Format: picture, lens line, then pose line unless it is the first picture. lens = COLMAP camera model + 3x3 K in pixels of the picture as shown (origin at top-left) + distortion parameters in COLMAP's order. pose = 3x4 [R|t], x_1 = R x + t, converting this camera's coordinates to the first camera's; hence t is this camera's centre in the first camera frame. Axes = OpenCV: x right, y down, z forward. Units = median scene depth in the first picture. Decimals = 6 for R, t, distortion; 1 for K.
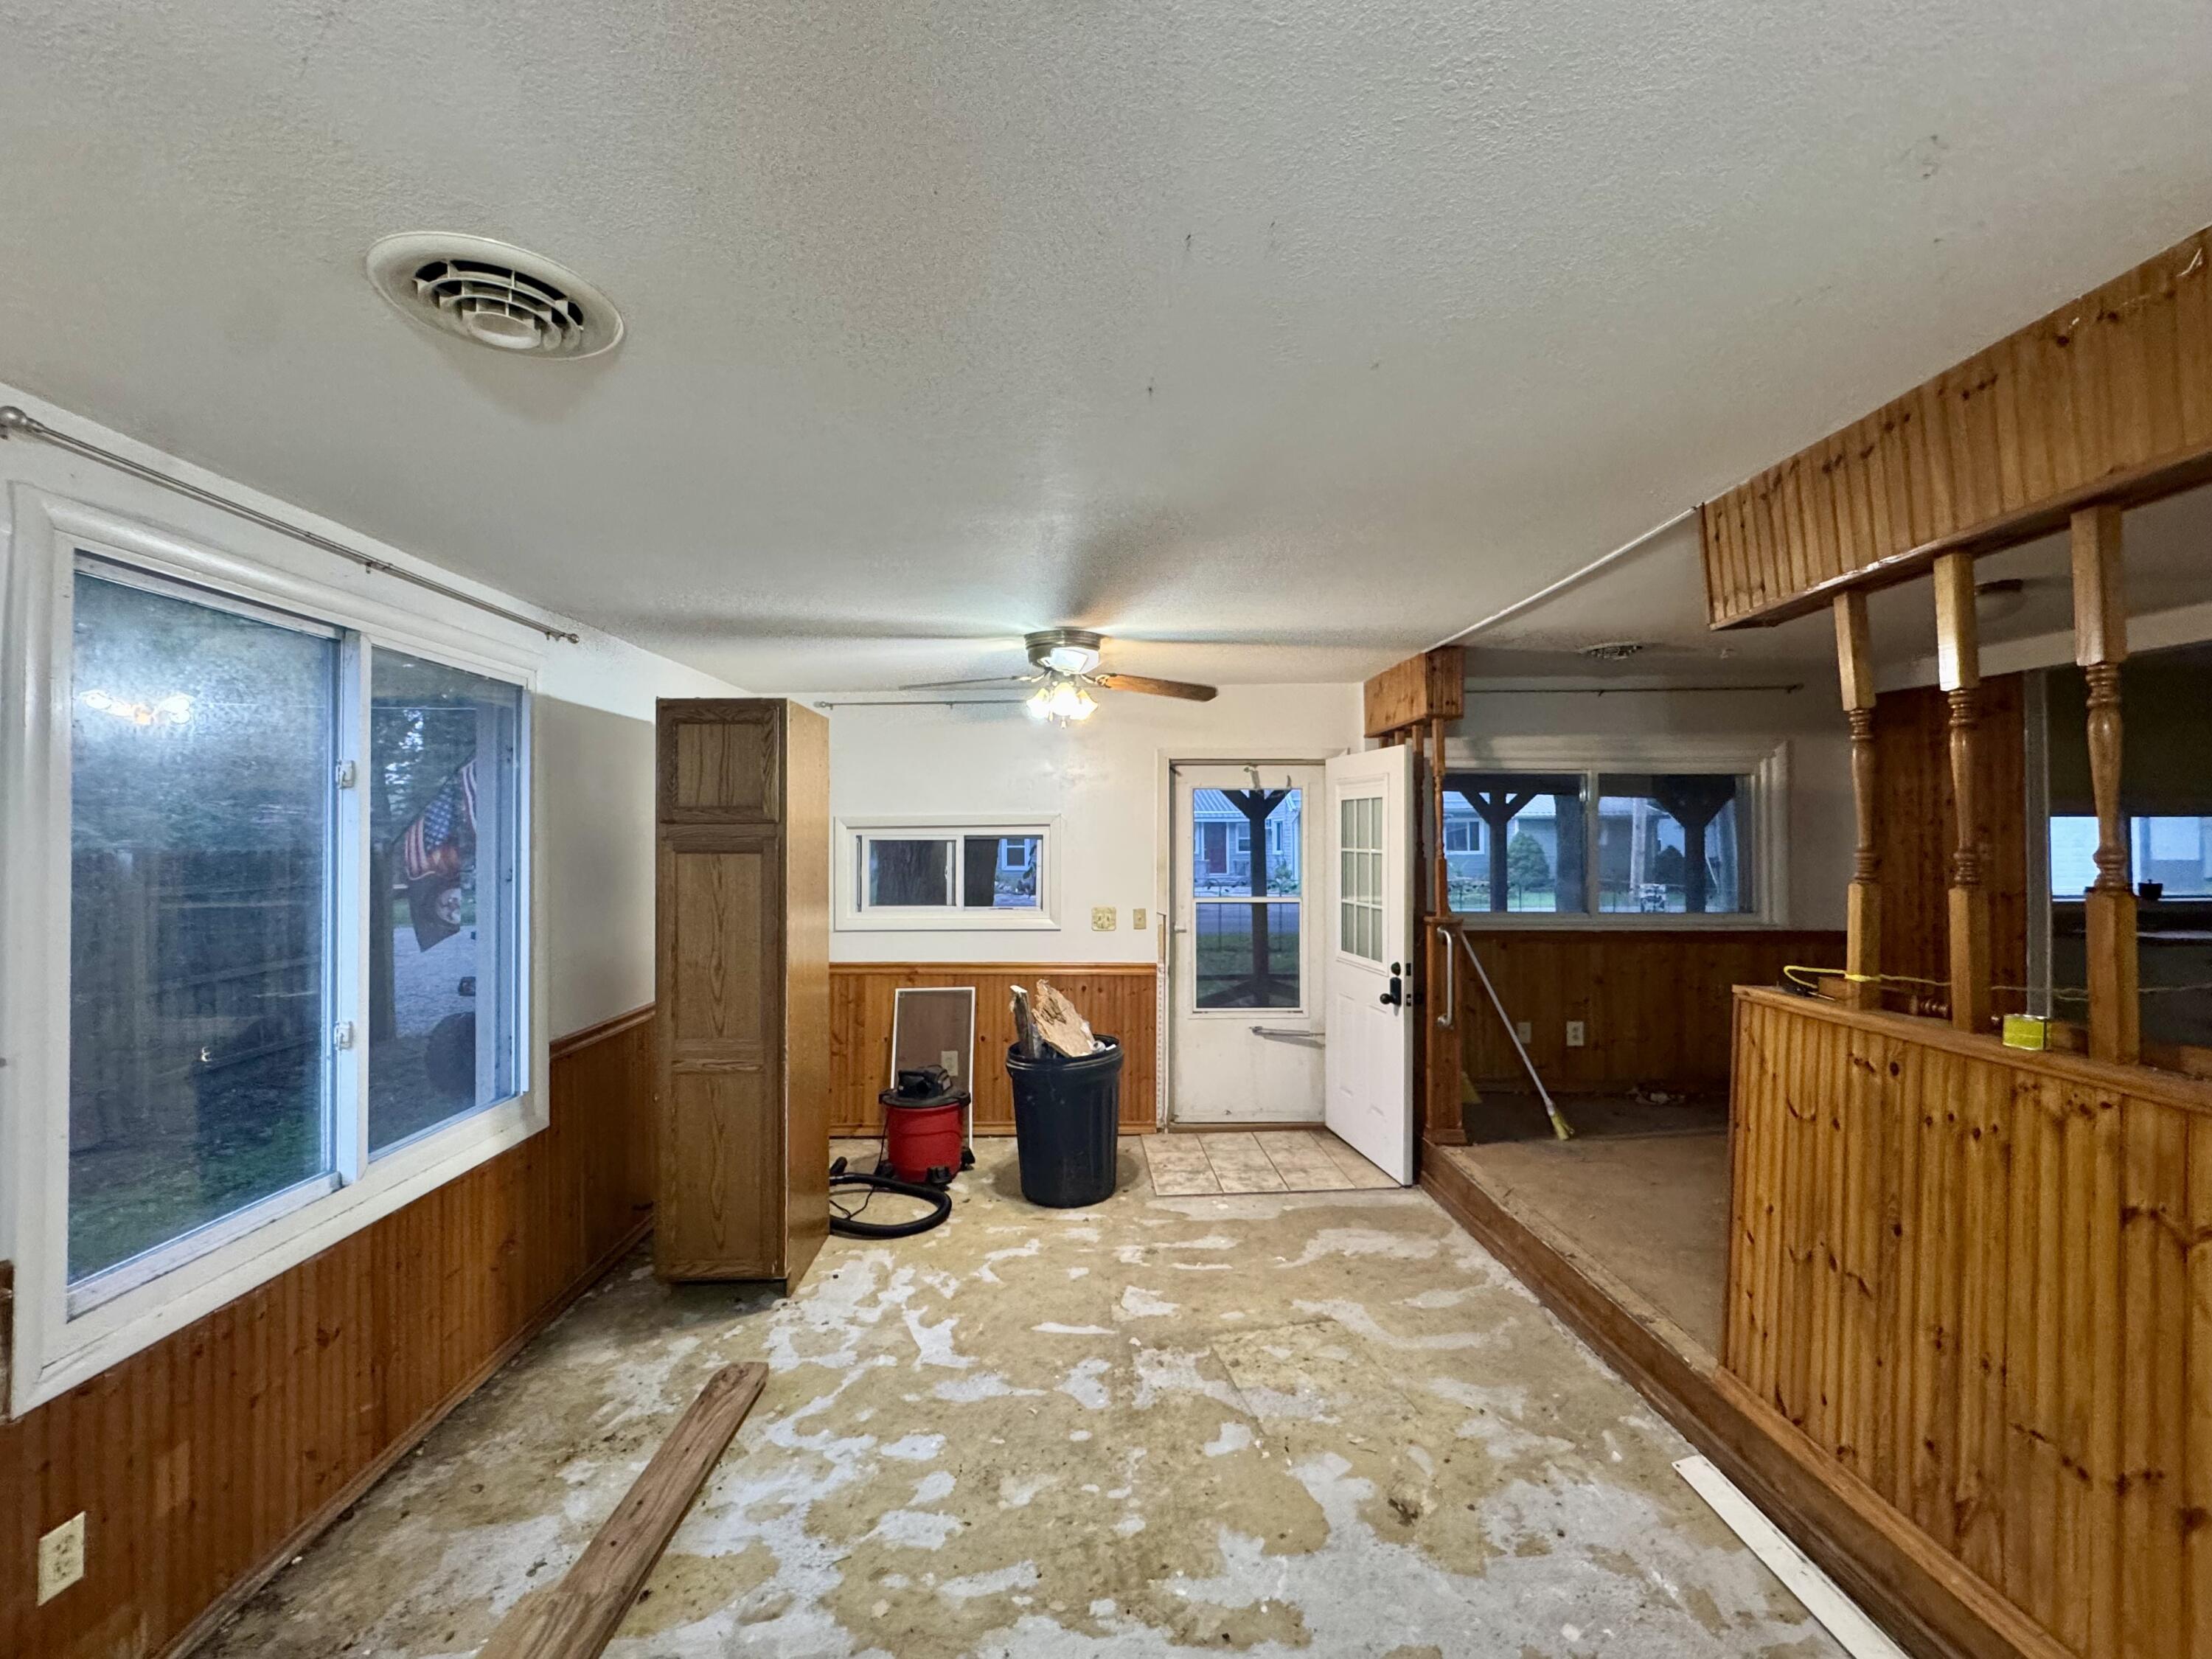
lens RADIAL K [[970.5, 0, 1107.8], [0, 970.5, 836.1], [0, 0, 1]] dist [-0.001762, -0.000486]
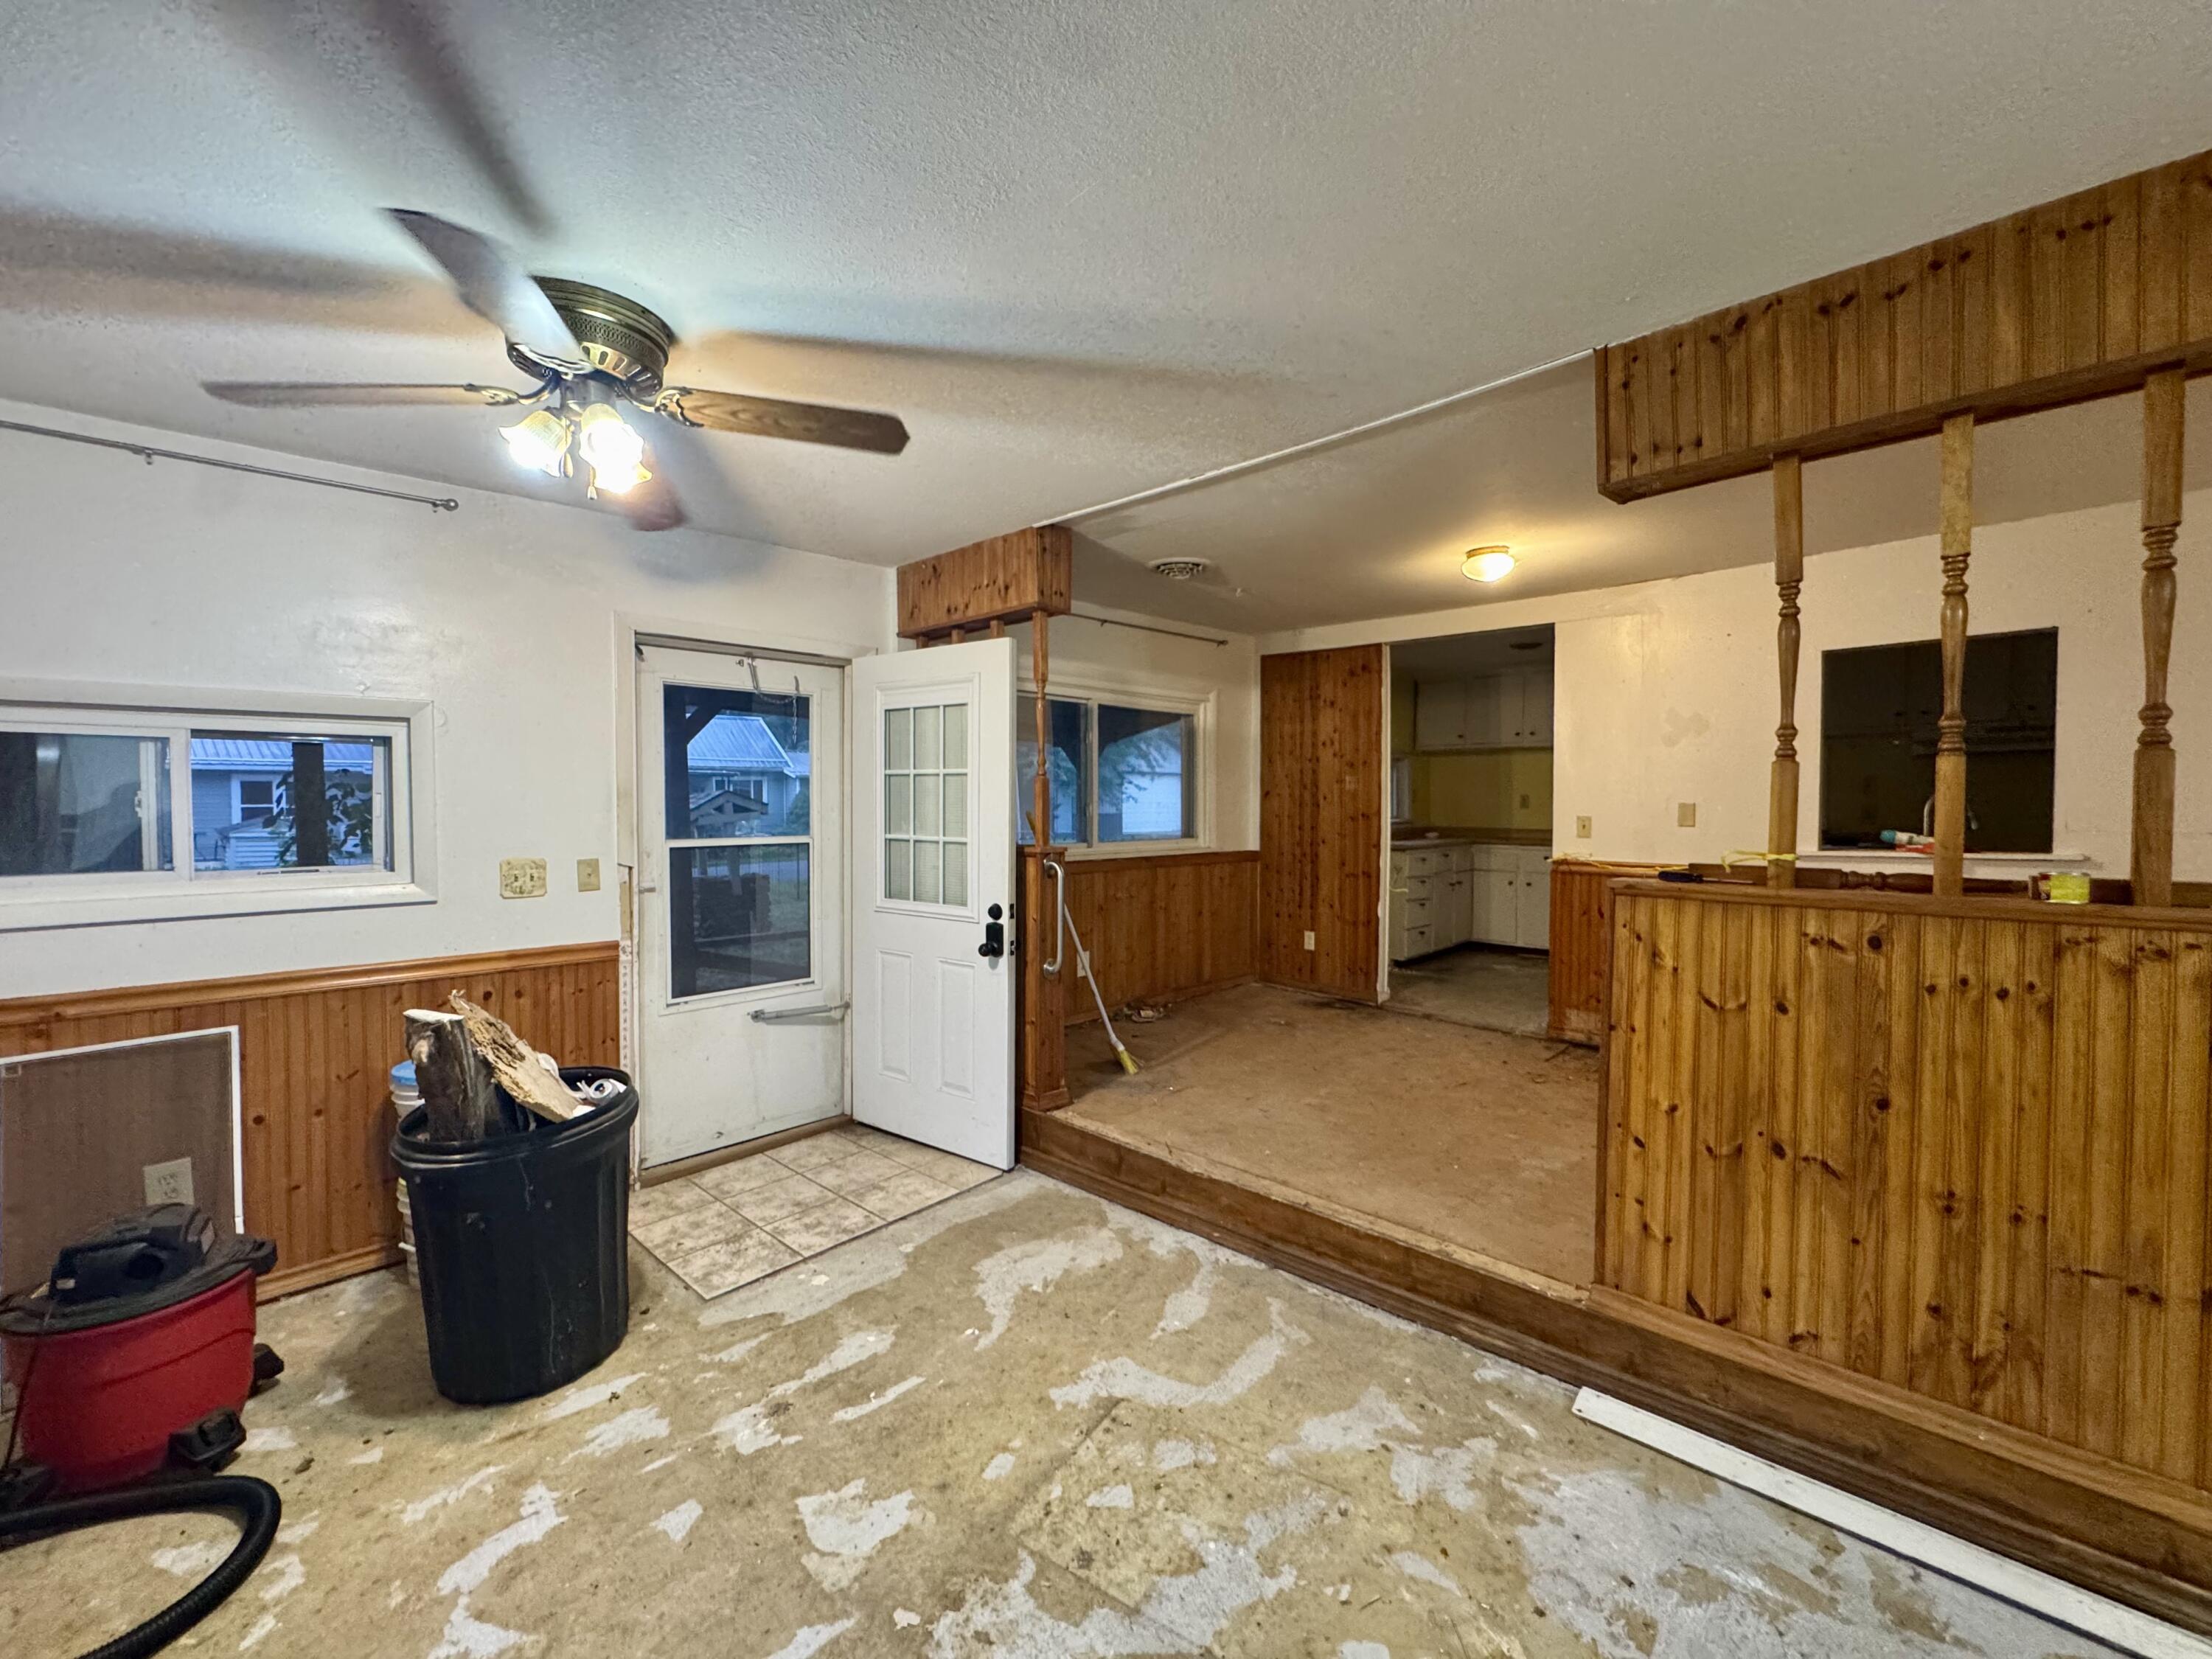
lens RADIAL K [[883.3, 0, 1104.3], [0, 883.3, 828.9], [0, 0, 1]] dist [-0.004021, 0.000487]
pose [[0.706744, -0.021647, 0.707138, -0.222225], [-0.000819, 0.999506, 0.031416, 0.057888], [-0.707469, -0.022782, 0.706377, 0.551663]]
